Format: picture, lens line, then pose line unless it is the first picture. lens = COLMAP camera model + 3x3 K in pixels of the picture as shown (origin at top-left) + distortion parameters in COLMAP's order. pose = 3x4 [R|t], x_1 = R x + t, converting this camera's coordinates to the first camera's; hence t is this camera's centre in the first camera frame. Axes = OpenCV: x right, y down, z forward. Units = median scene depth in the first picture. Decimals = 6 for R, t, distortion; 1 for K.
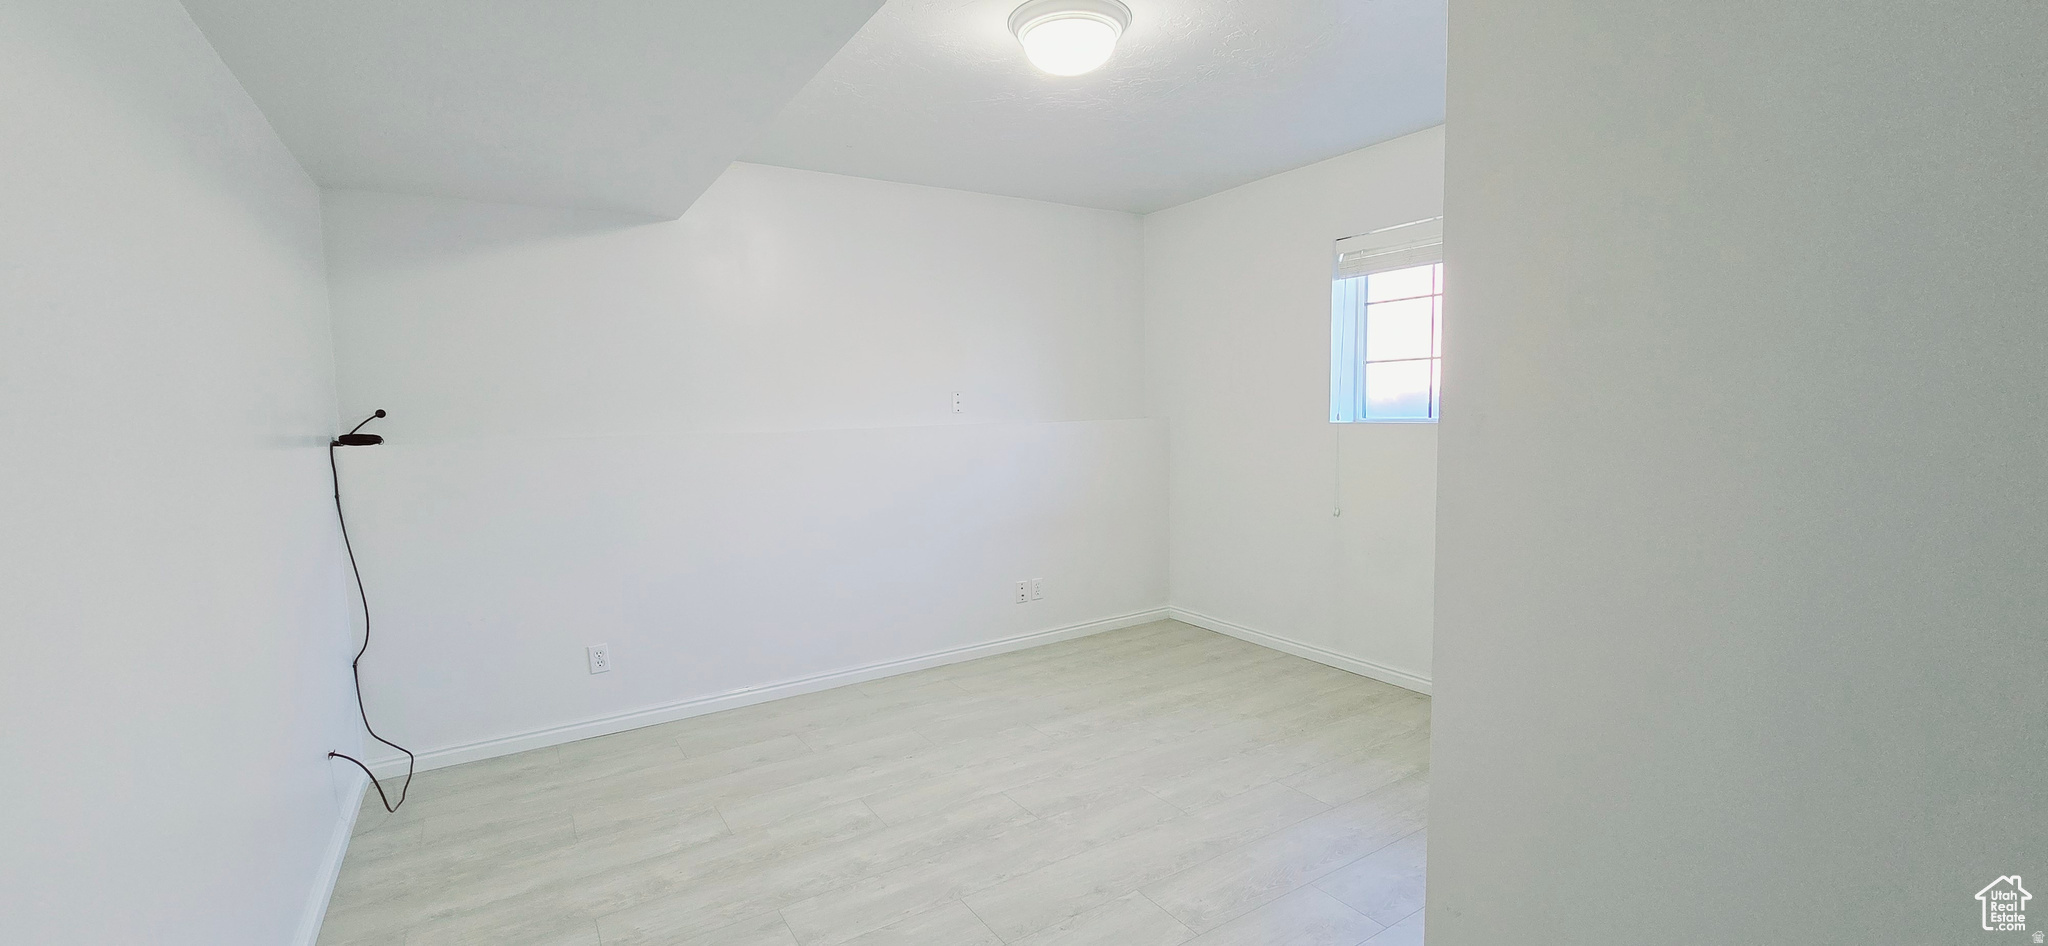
lens RADIAL K [[839.1, 0, 1017.1], [0, 839.1, 485.1], [0, 0, 1]] dist [-0.001405, -0.000144]
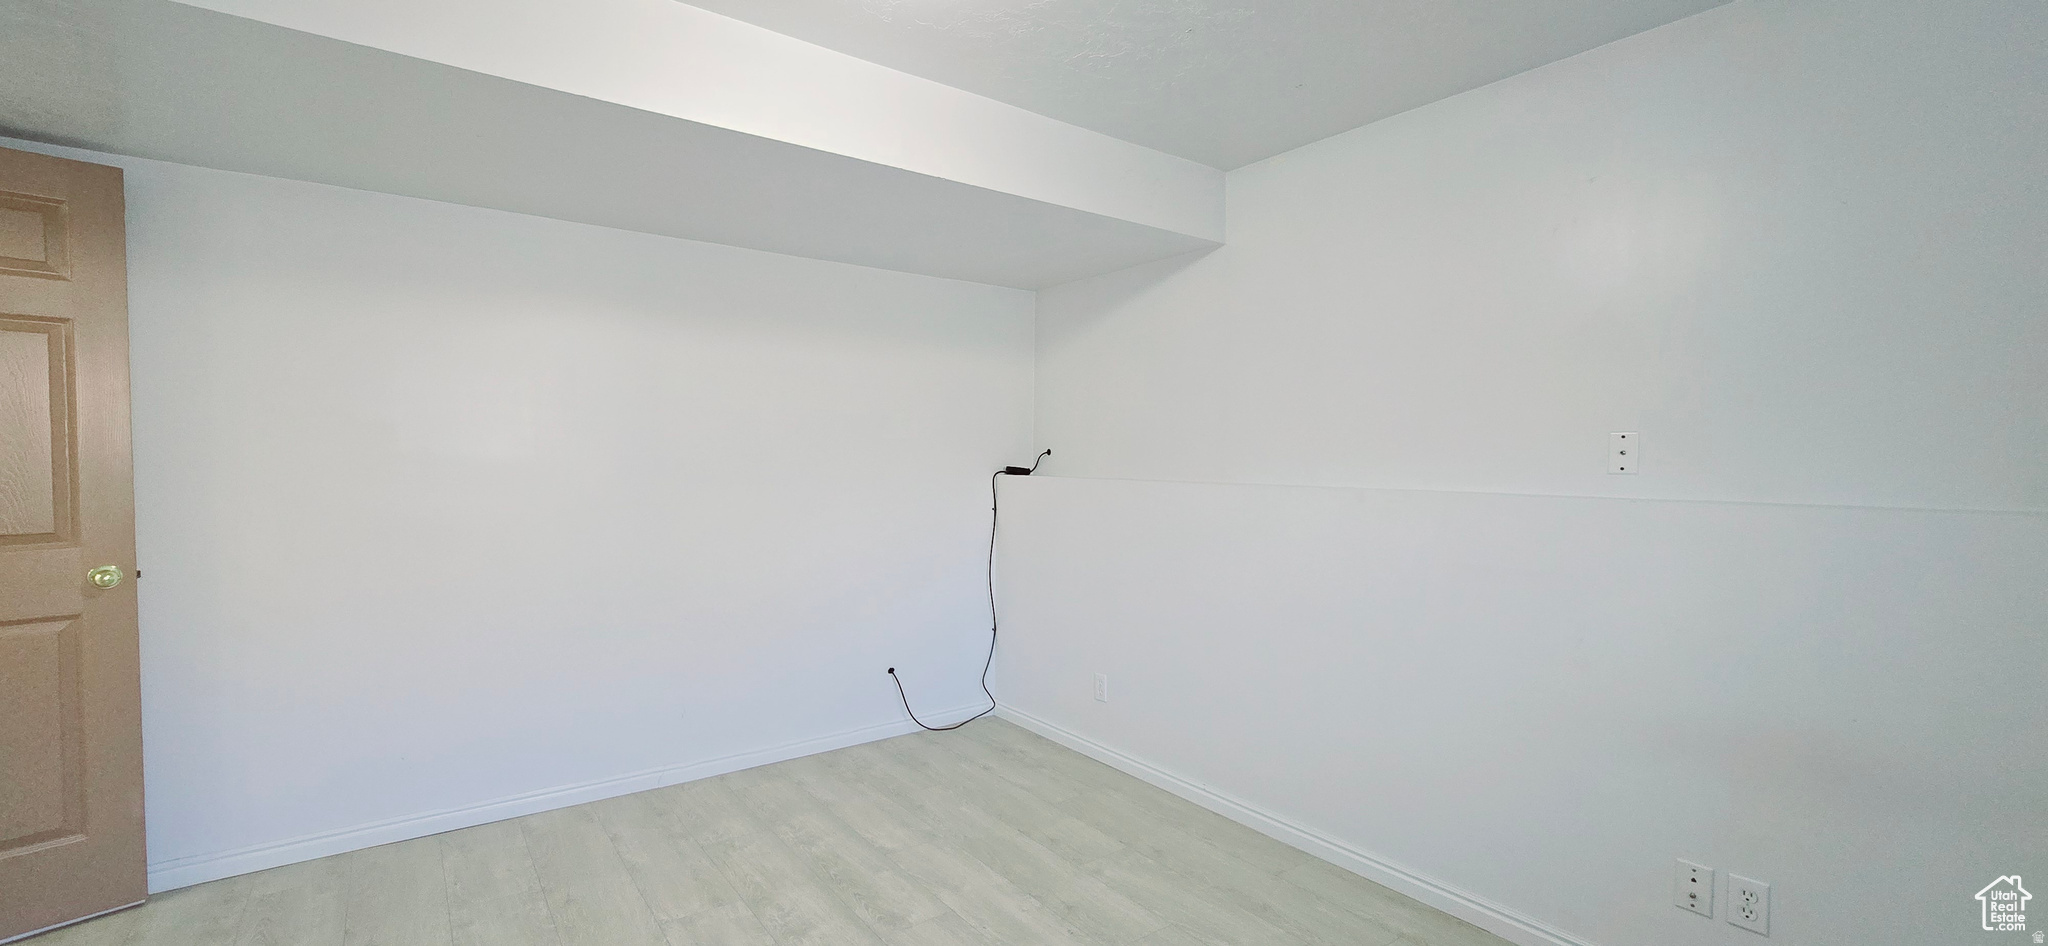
lens RADIAL K [[839.1, 0, 1017.1], [0, 839.1, 485.1], [0, 0, 1]] dist [-0.001405, -0.000144]
pose [[0.066246, 0.058291, -0.996099, 0.603551], [-0.100408, 0.993614, 0.051468, -0.102221], [0.992738, 0.096607, 0.071676, 0.902058]]
